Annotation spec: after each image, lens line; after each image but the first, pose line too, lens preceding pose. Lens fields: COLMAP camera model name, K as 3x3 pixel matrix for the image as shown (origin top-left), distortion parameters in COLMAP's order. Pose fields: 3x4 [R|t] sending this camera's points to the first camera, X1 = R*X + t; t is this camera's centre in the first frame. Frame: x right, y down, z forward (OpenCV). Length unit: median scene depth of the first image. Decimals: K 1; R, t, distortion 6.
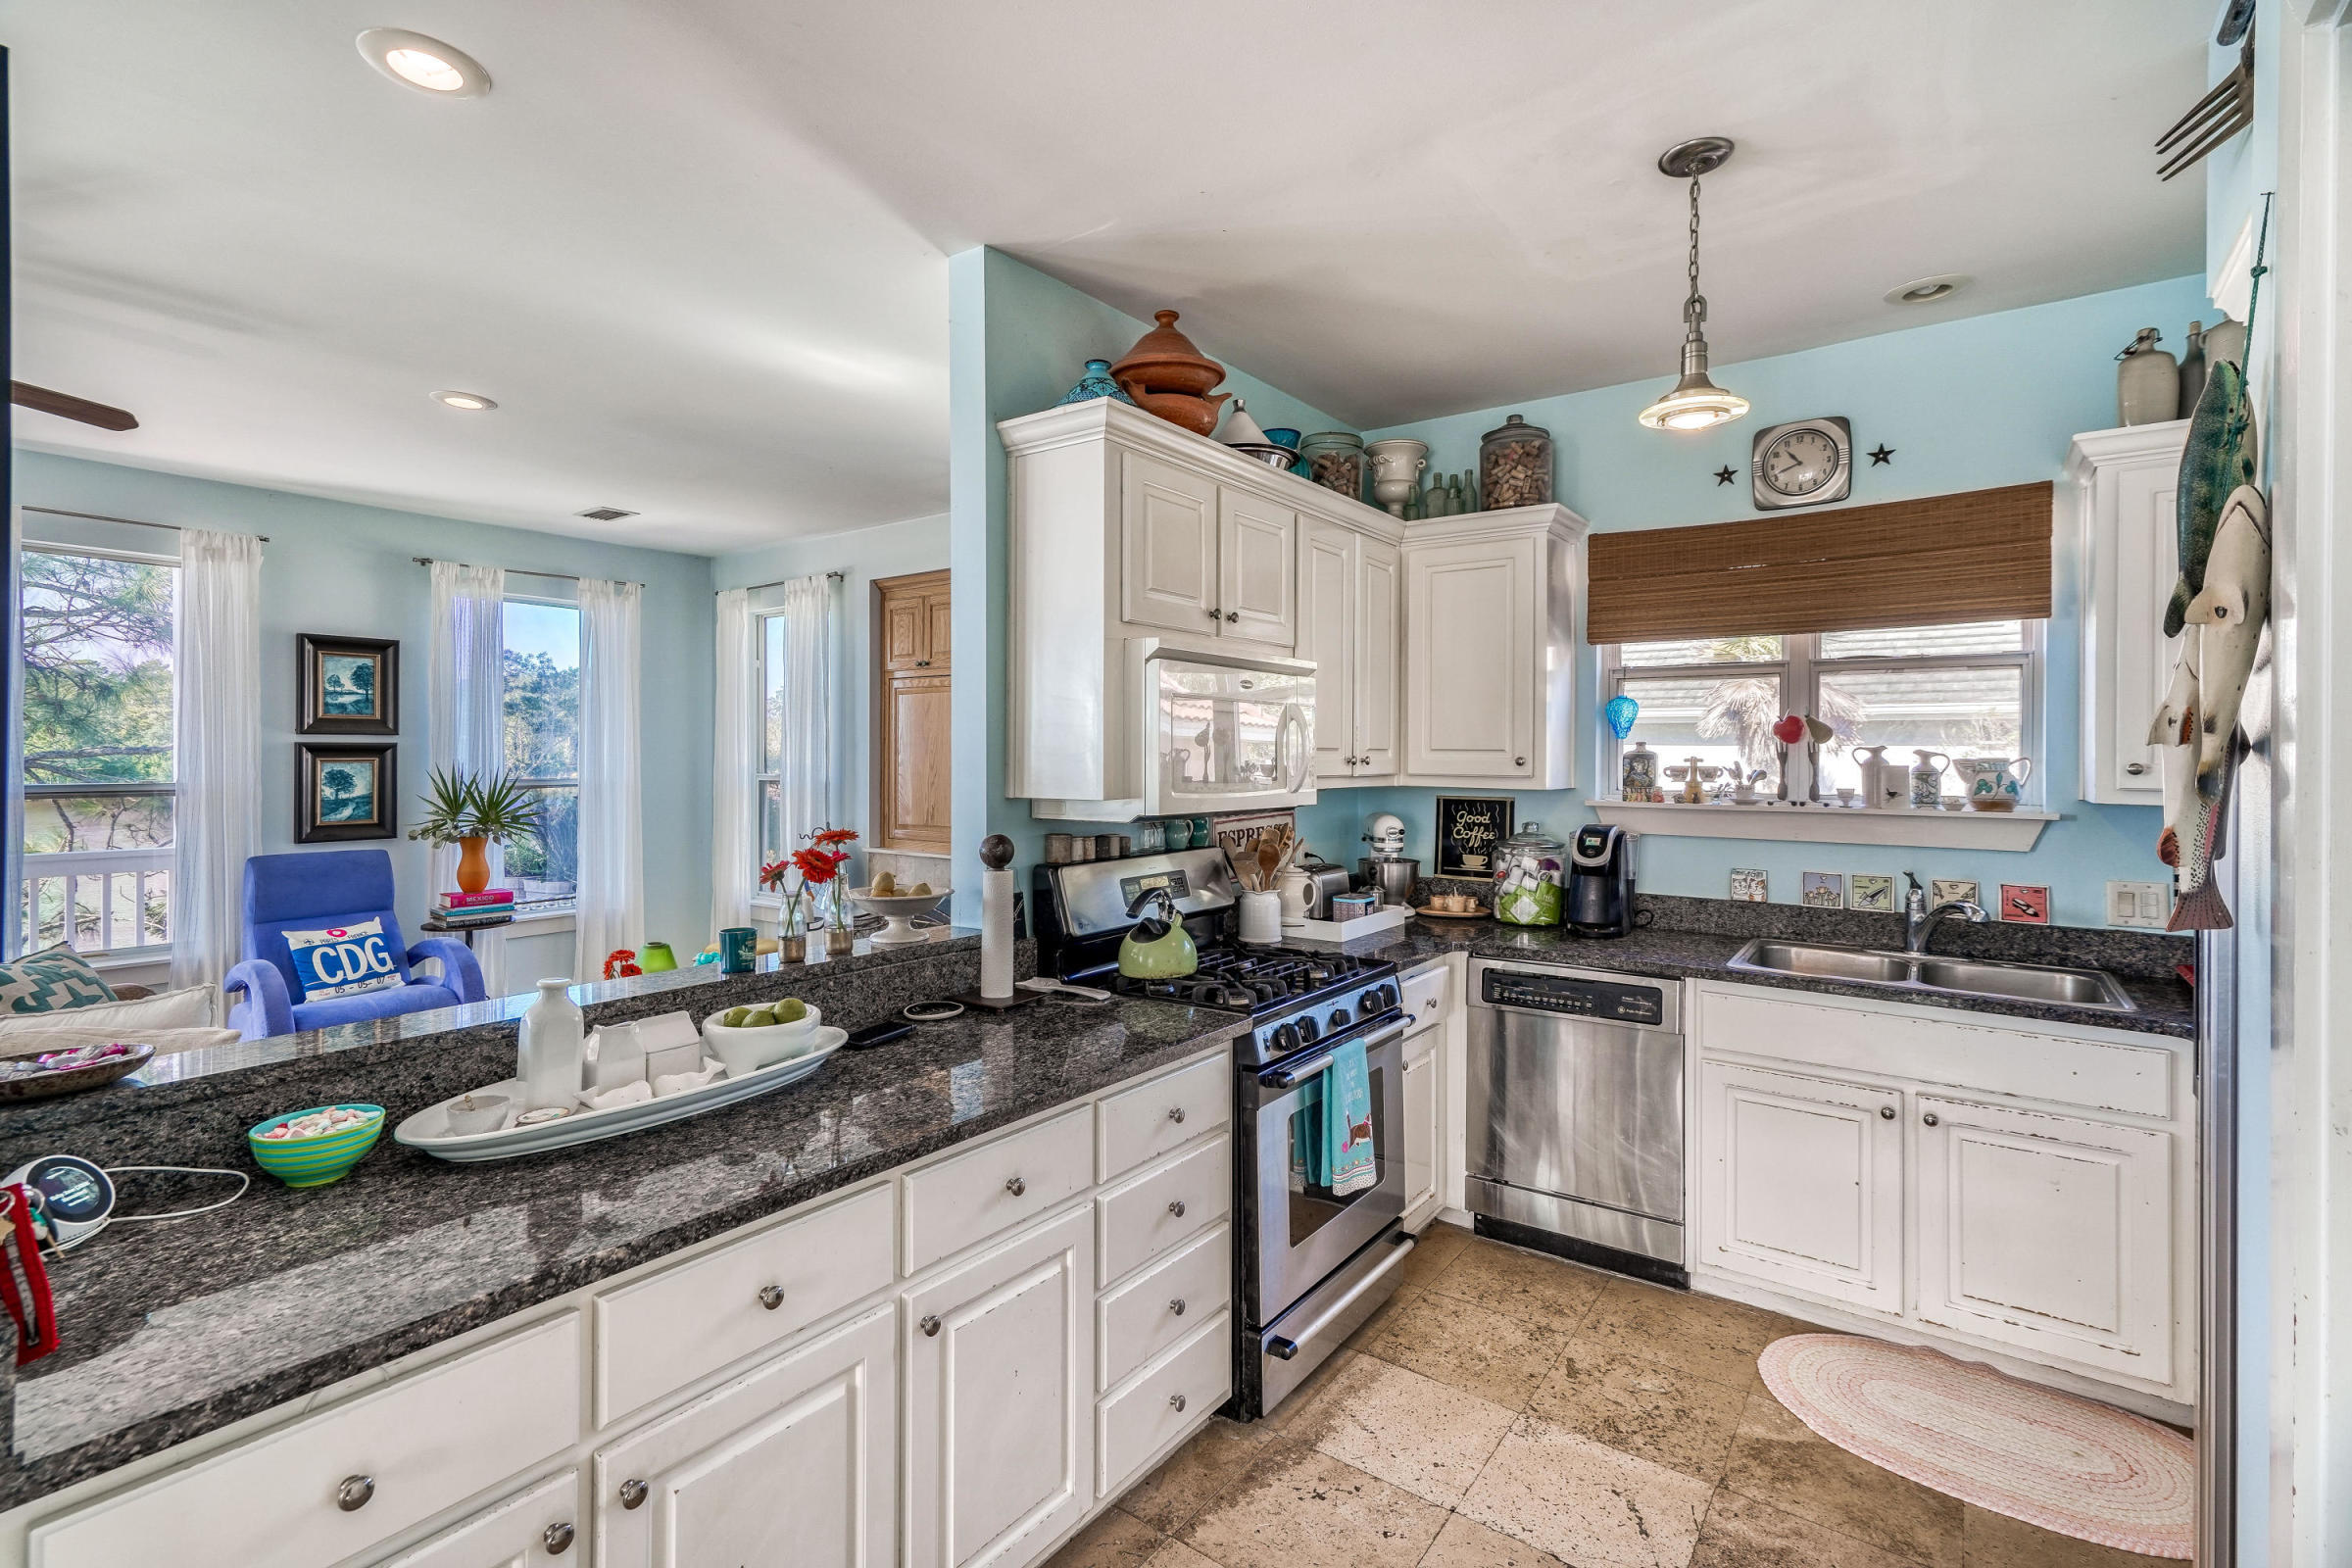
lens RADIAL K [[1101.0, 0, 1198.8], [0, 1101.0, 752.5], [0, 0, 1]] dist [-0.001301, 0.013372]
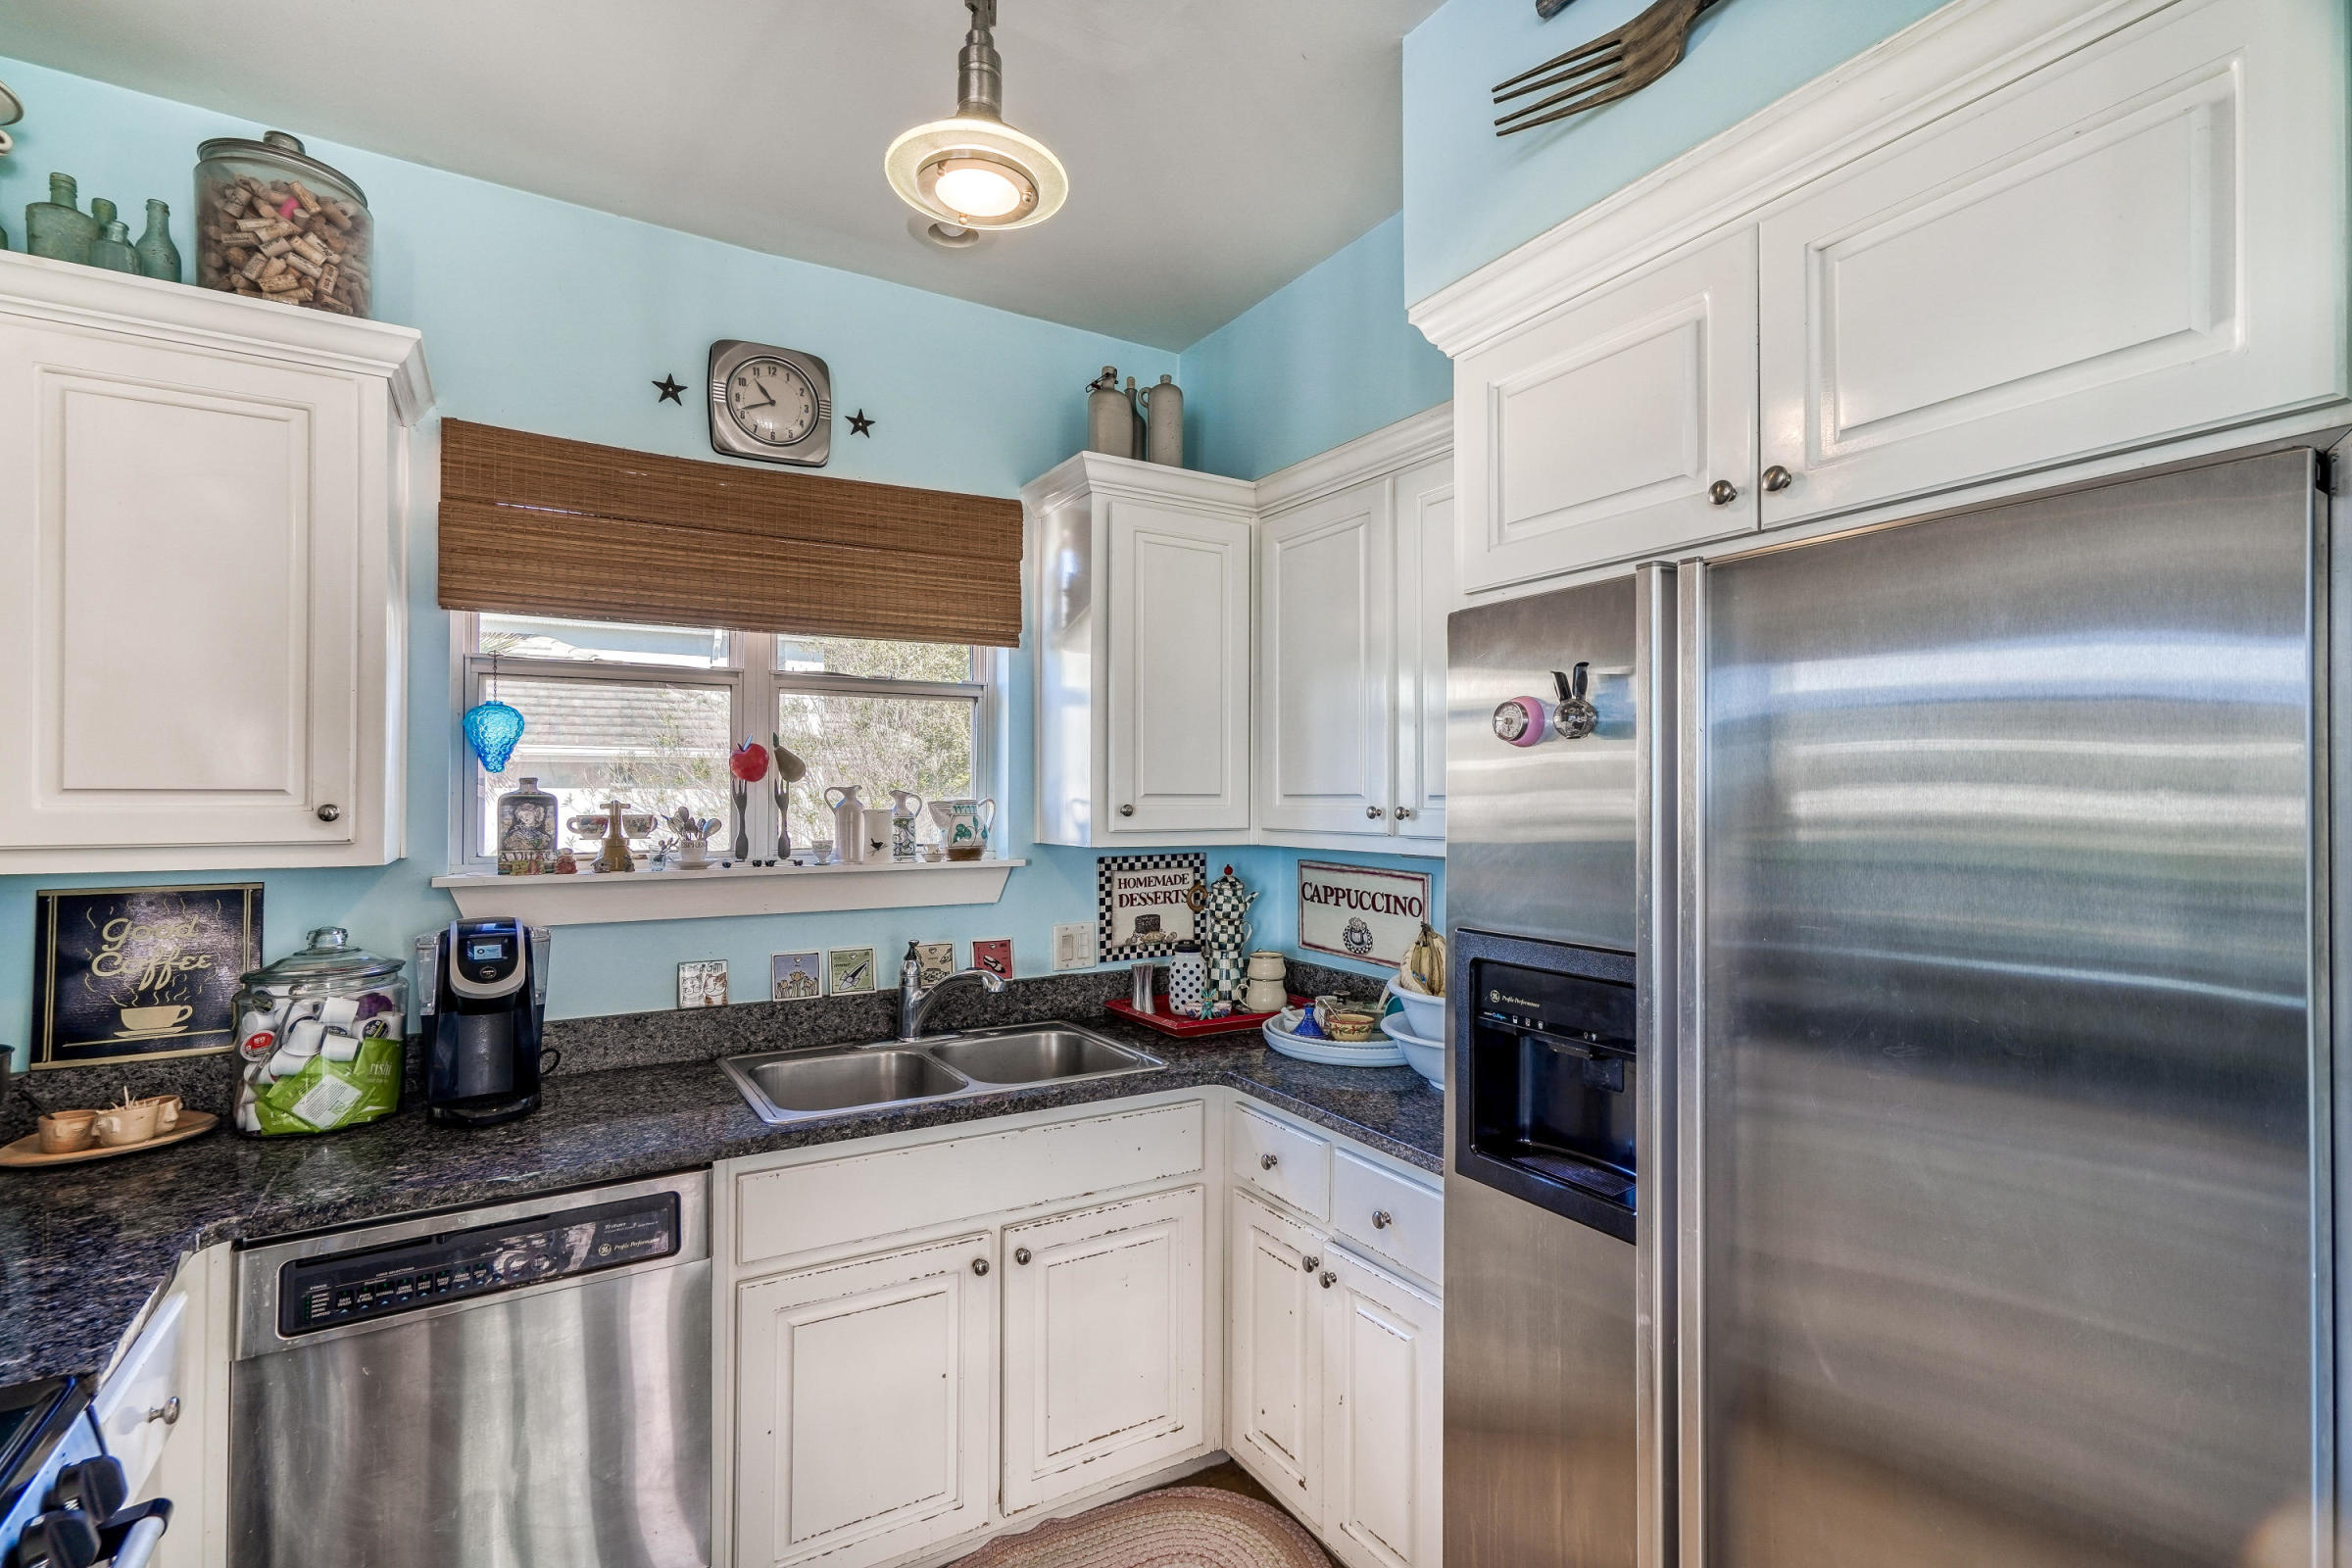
lens RADIAL K [[1093.1, 0, 1168.3], [0, 1093.1, 776.6], [0, 0, 1]] dist [-0.009694, 0.013695]
pose [[0.406191, 0.011836, 0.913711, -0.013159], [0.001166, 0.999909, -0.013471, -0.001335], [-0.913787, 0.006537, 0.406140, 0.465699]]
